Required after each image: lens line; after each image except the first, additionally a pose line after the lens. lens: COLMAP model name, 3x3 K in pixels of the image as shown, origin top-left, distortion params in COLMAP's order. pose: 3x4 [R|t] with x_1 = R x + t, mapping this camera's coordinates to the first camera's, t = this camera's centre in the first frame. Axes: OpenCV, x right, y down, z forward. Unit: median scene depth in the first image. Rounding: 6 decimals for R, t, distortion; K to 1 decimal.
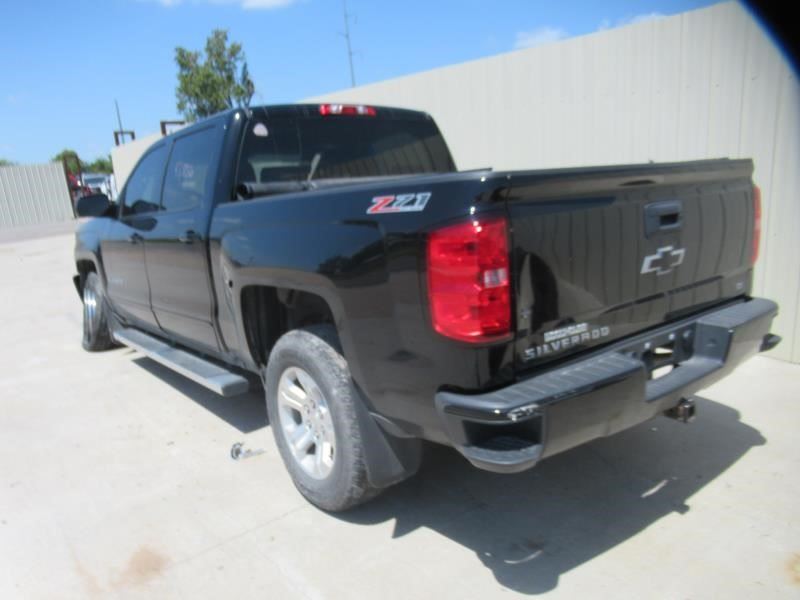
lens RADIAL K [[632.4, 0, 414.2], [0, 632.4, 299.4], [0, 0, 1]] dist [-0.050208, -0.008095]
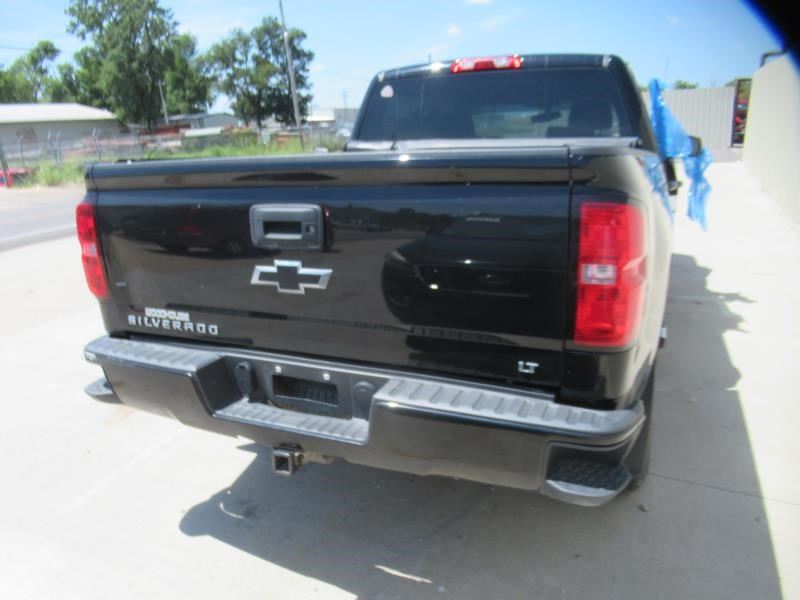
lens RADIAL K [[632.4, 0, 414.2], [0, 632.4, 299.4], [0, 0, 1]] dist [-0.050208, -0.008095]
pose [[0.438183, 0.253379, -0.862435, 1.101822], [-0.144366, 0.966832, 0.210701, -0.213315], [0.887217, 0.032181, 0.460229, 0.720153]]
